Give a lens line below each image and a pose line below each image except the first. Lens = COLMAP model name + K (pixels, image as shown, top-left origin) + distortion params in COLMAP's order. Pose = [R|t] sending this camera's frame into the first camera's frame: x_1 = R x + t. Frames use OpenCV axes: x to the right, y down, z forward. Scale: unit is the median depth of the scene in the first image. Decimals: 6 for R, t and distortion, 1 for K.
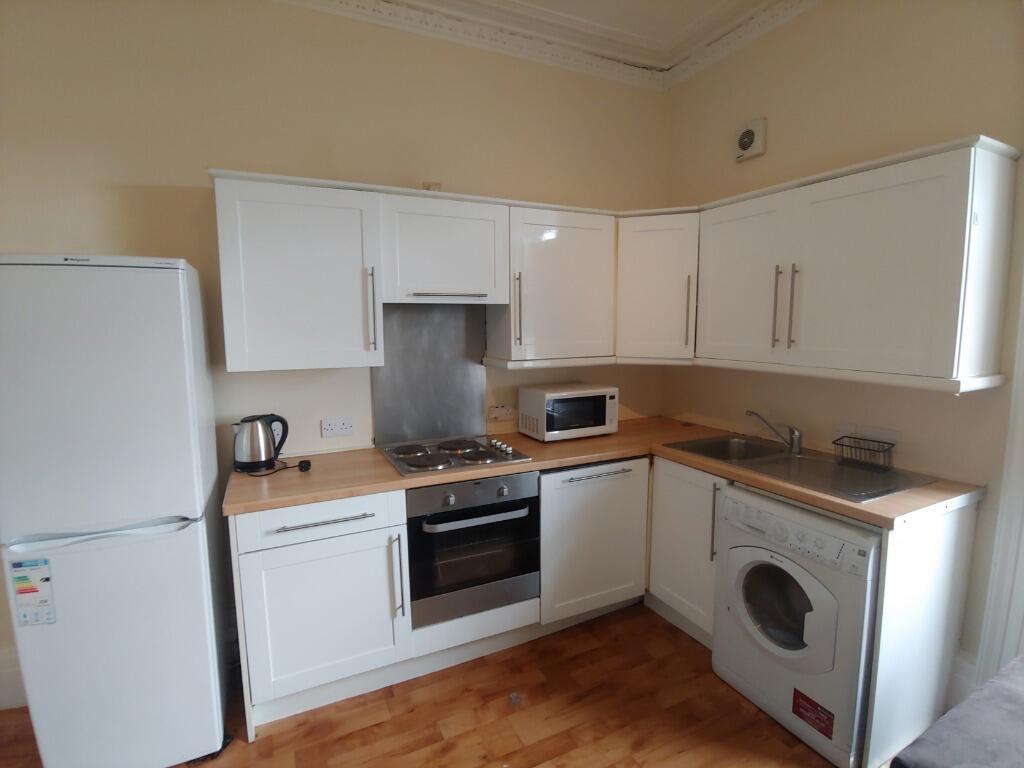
lens RADIAL K [[523.8, 0, 508.4], [0, 523.8, 385.5], [0, 0, 1]] dist [-0.017637, 0.000996]
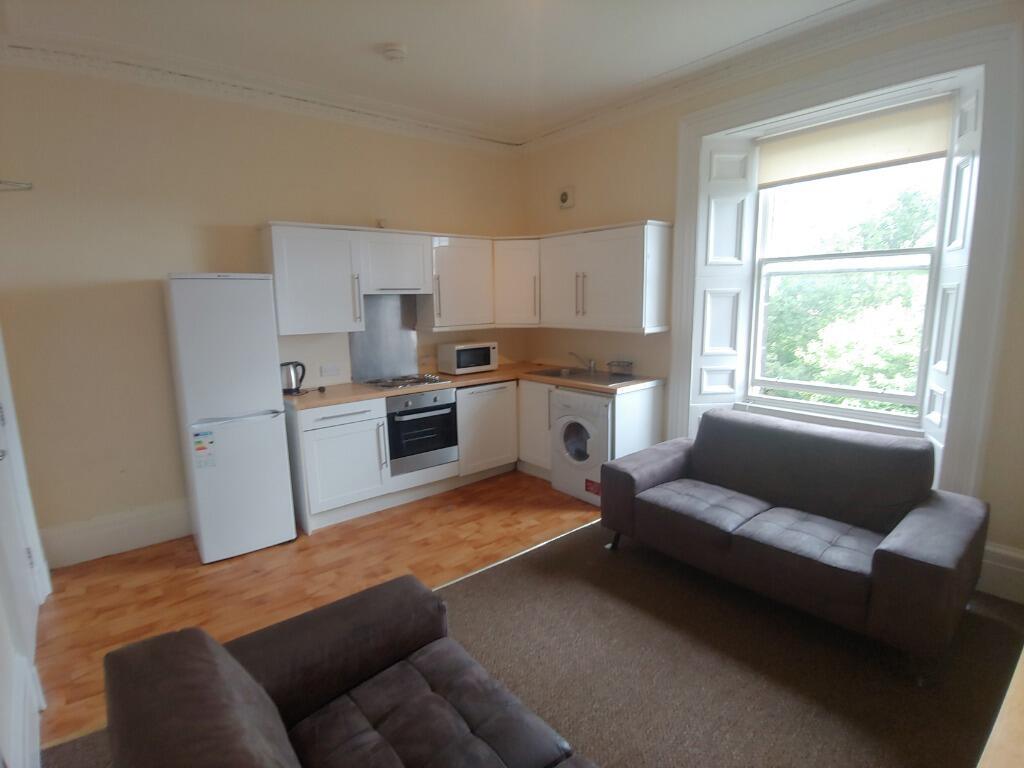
lens RADIAL K [[523.8, 0, 510.9], [0, 523.8, 385.9], [0, 0, 1]] dist [-0.017637, 0.000996]
pose [[0.973178, -0.048145, 0.224960, -0.167441], [0.038509, 0.998151, 0.047030, 0.084091], [-0.226808, -0.037106, 0.973232, -0.820112]]
